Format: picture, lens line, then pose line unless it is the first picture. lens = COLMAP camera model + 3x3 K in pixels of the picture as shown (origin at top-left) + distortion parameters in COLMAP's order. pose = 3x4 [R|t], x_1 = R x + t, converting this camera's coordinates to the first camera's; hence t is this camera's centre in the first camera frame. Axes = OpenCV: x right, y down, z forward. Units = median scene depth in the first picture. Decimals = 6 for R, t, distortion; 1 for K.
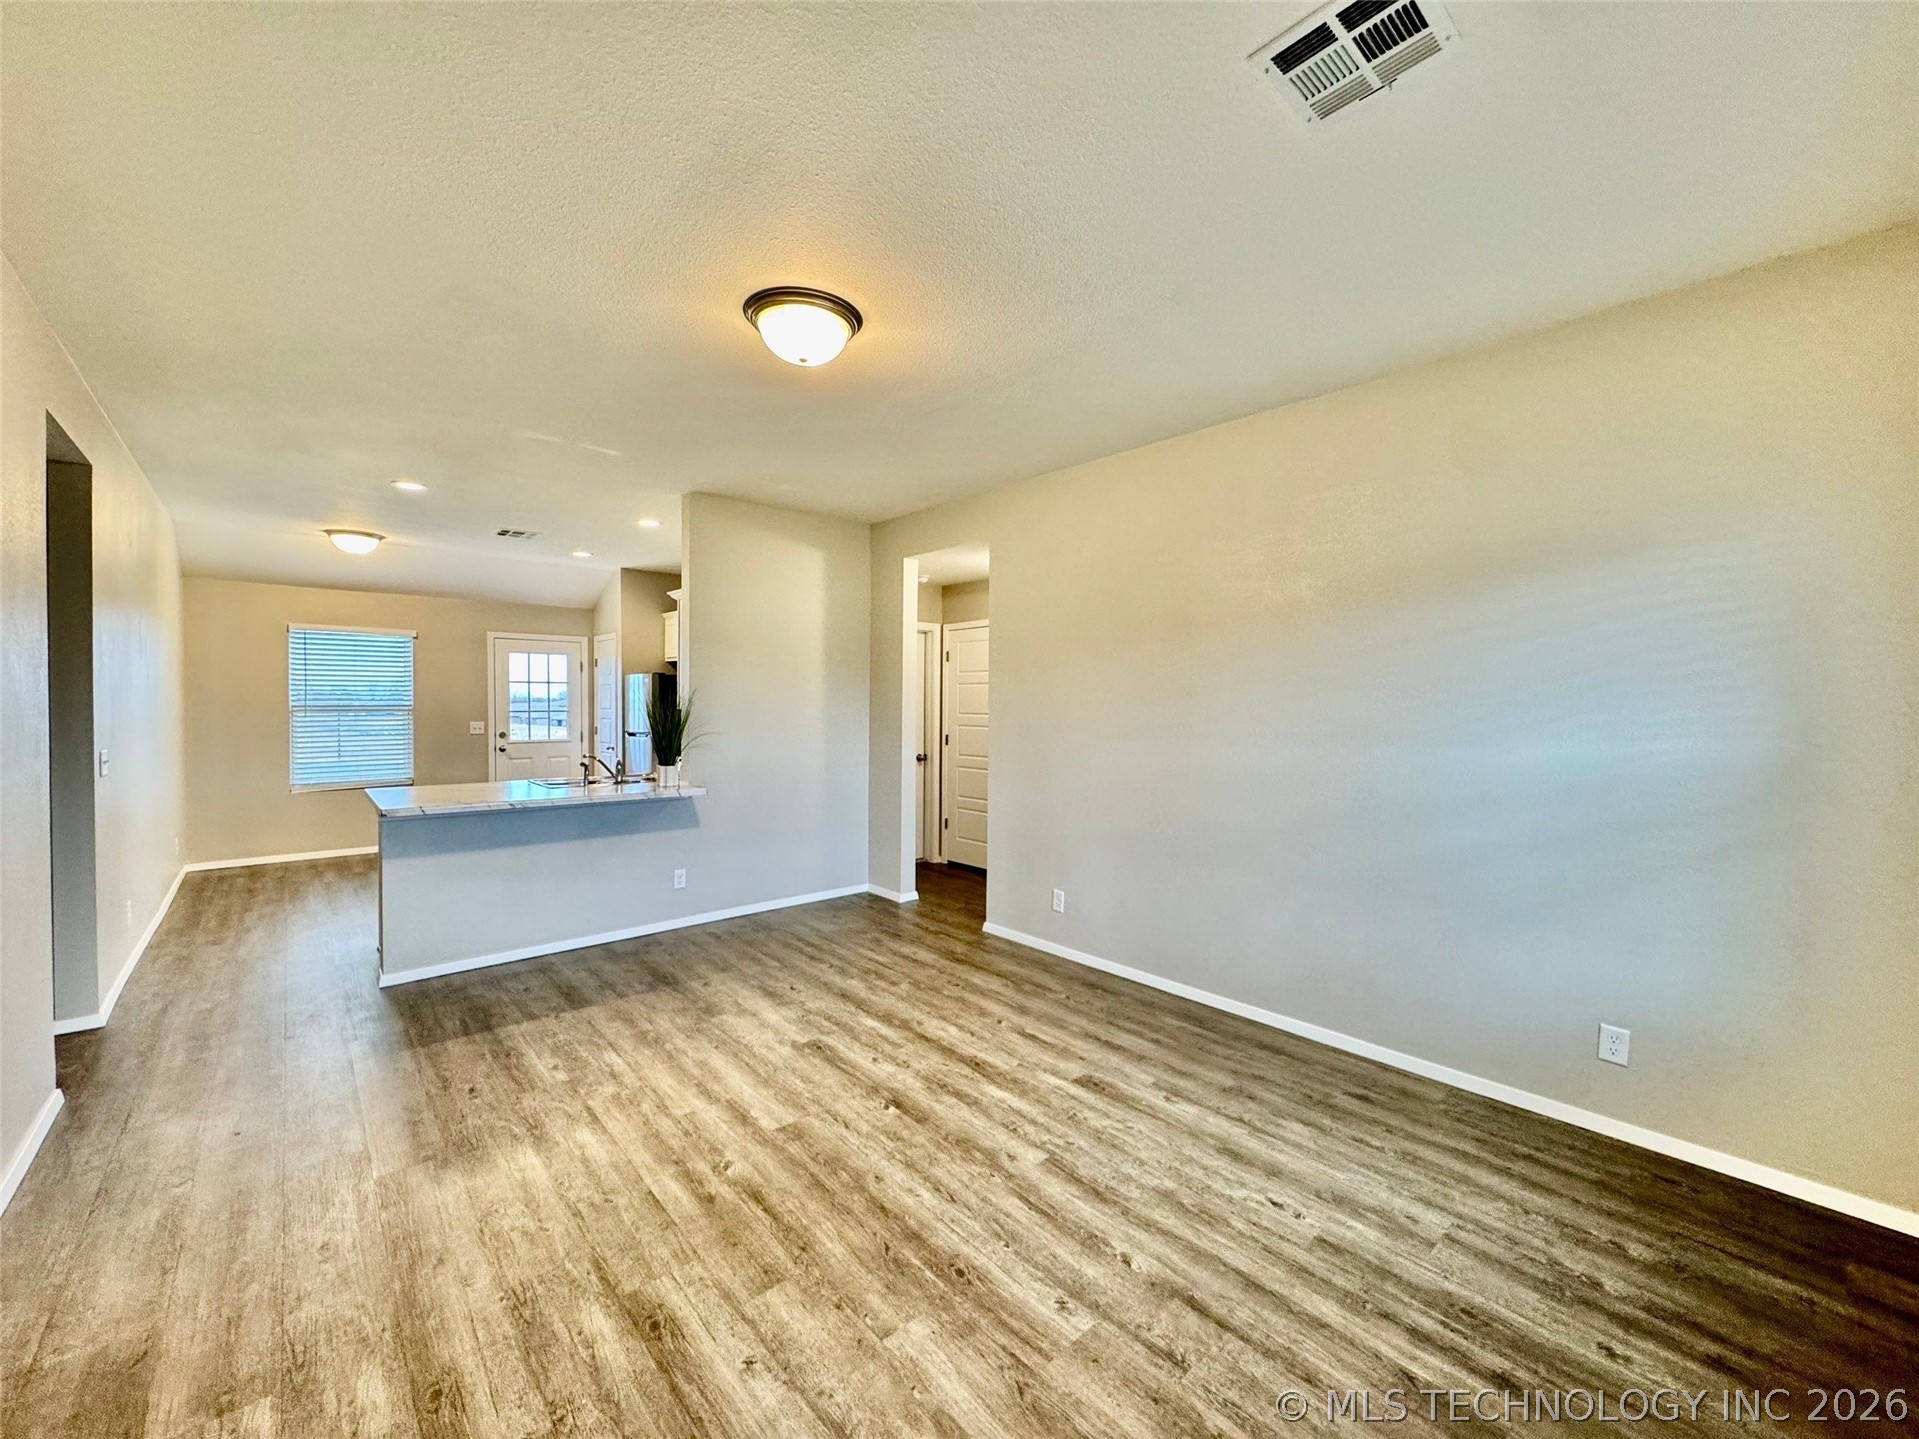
lens RADIAL K [[764.8, 0, 959.3], [0, 764.8, 718.0], [0, 0, 1]] dist [-0.002132, 0.000355]
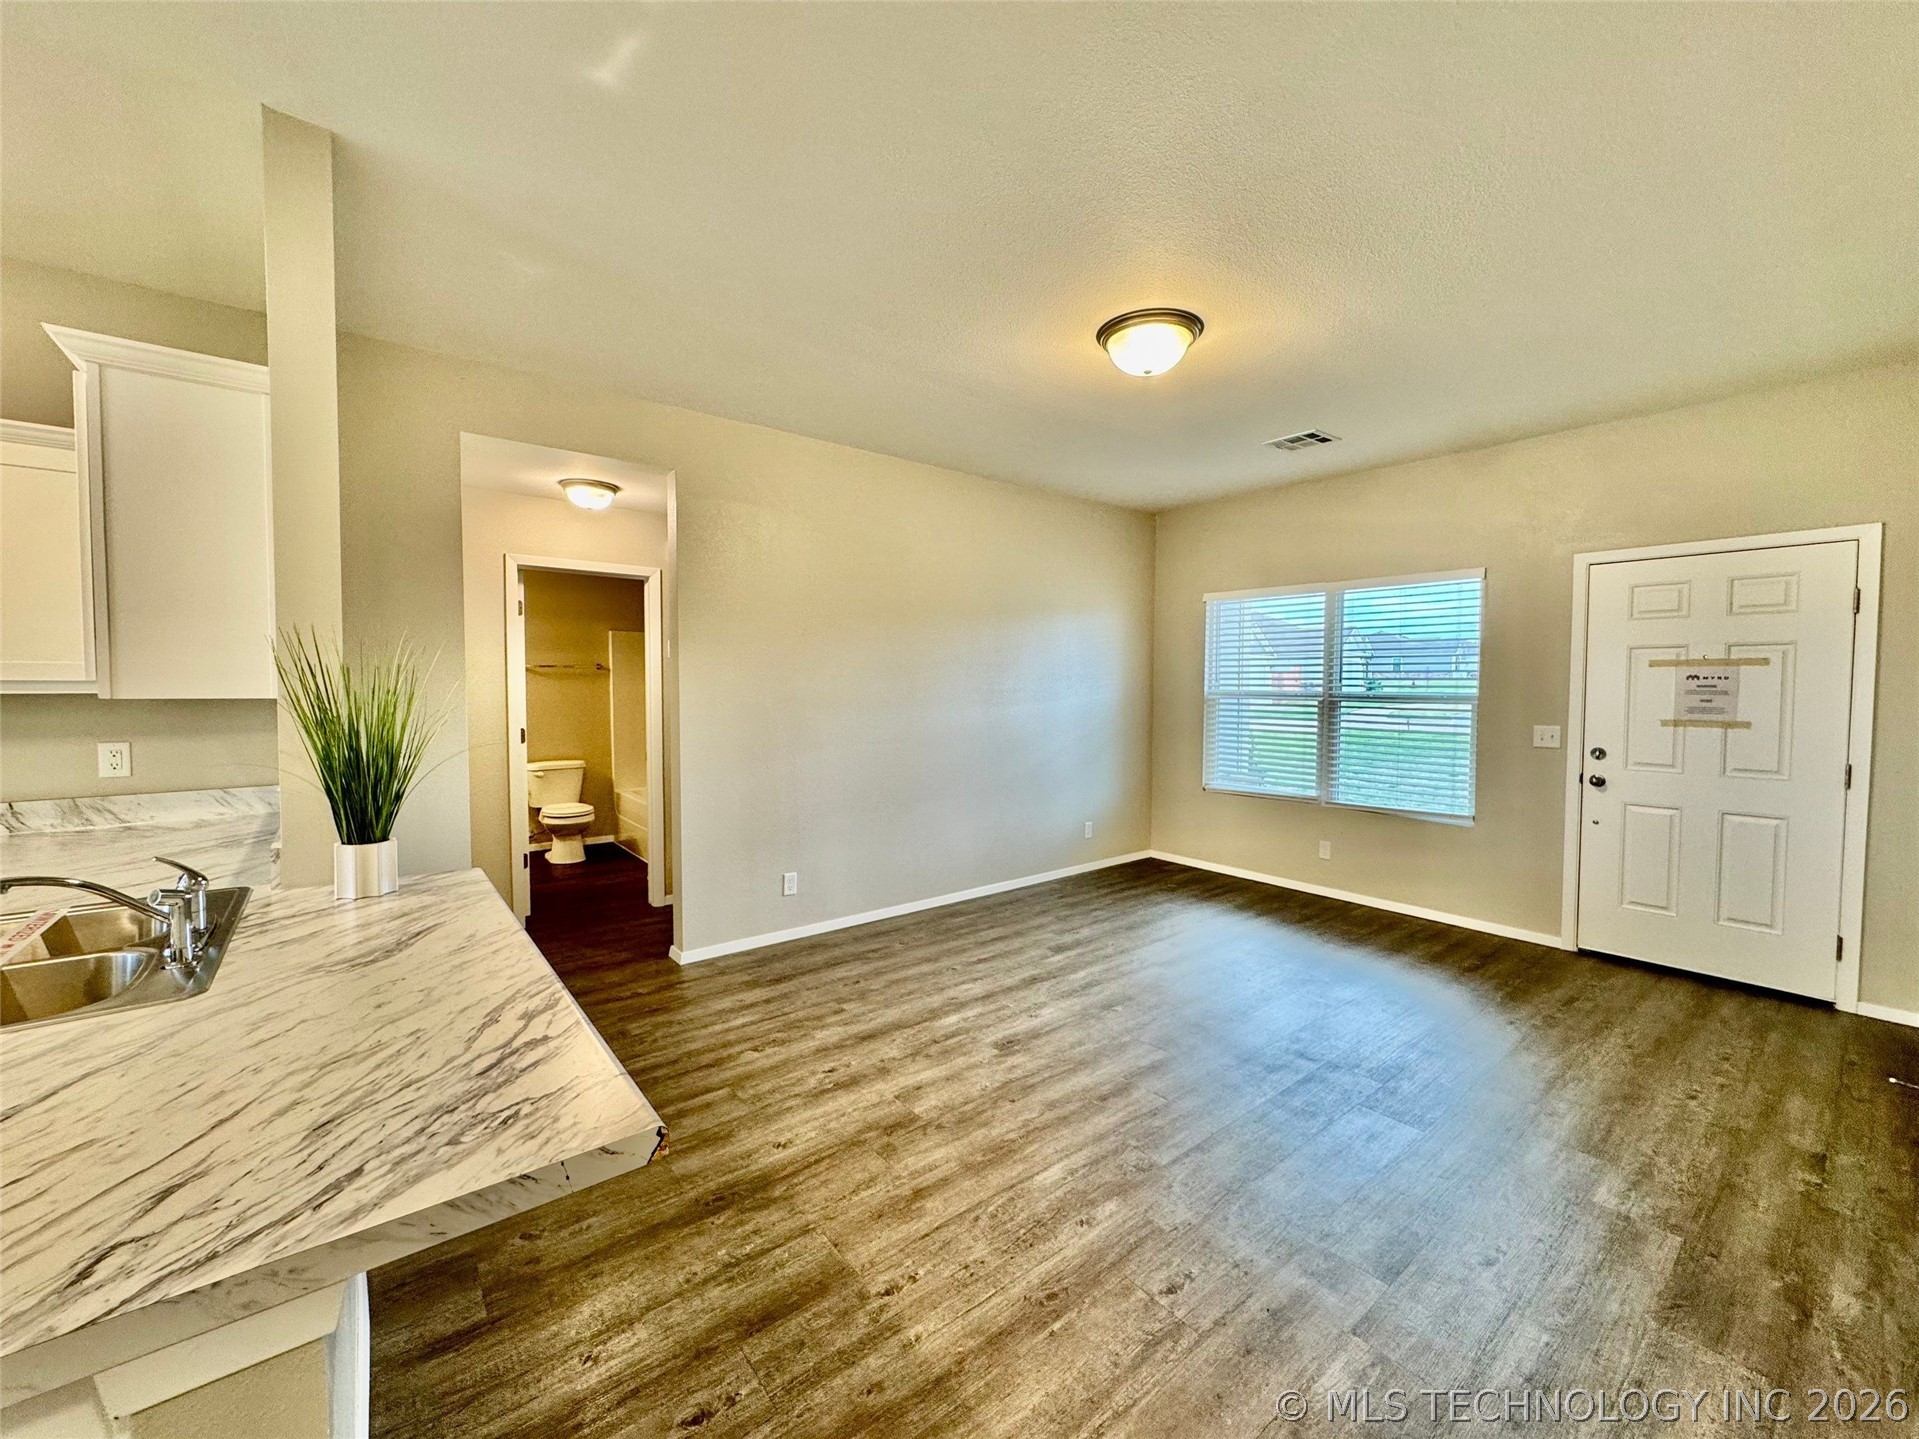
lens RADIAL K [[764.8, 0, 961.2], [0, 764.8, 717.2], [0, 0, 1]] dist [-0.002132, 0.000355]
pose [[0.045507, -0.052121, 0.997603, -1.141556], [0.017828, 0.998521, 0.051356, -0.023837], [-0.998805, 0.015448, 0.046369, 1.033502]]
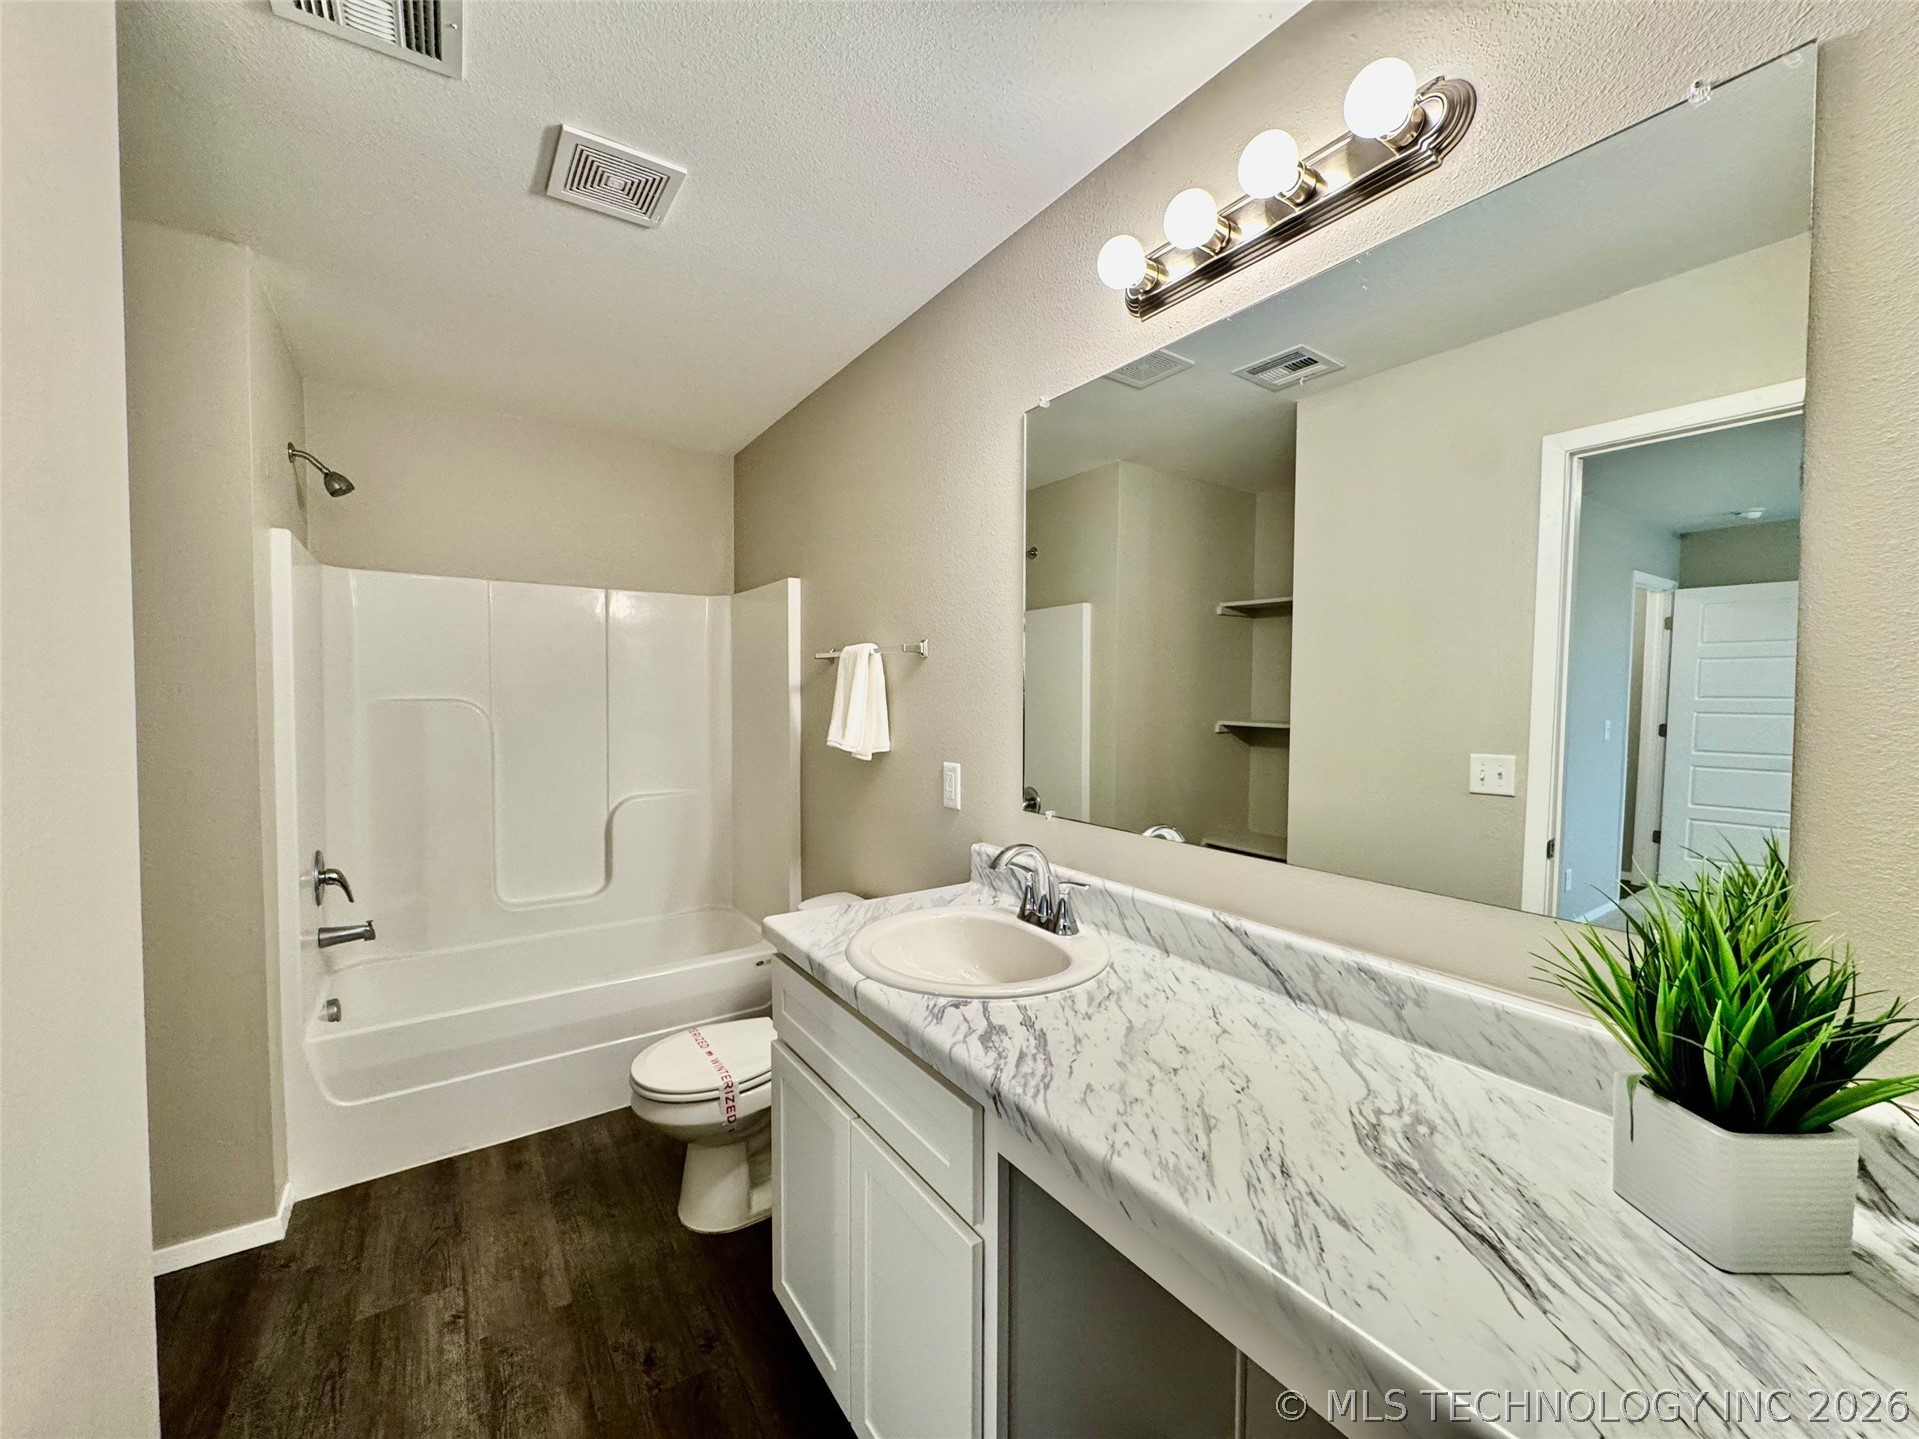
lens RADIAL K [[764.8, 0, 958.8], [0, 764.8, 722.5], [0, 0, 1]] dist [-0.002132, 0.000355]
pose [[-0.116865, 0.028239, -0.992746, -0.442438], [-0.032895, 0.998937, 0.032288, -0.013858], [0.992603, 0.036429, -0.115811, 1.281371]]
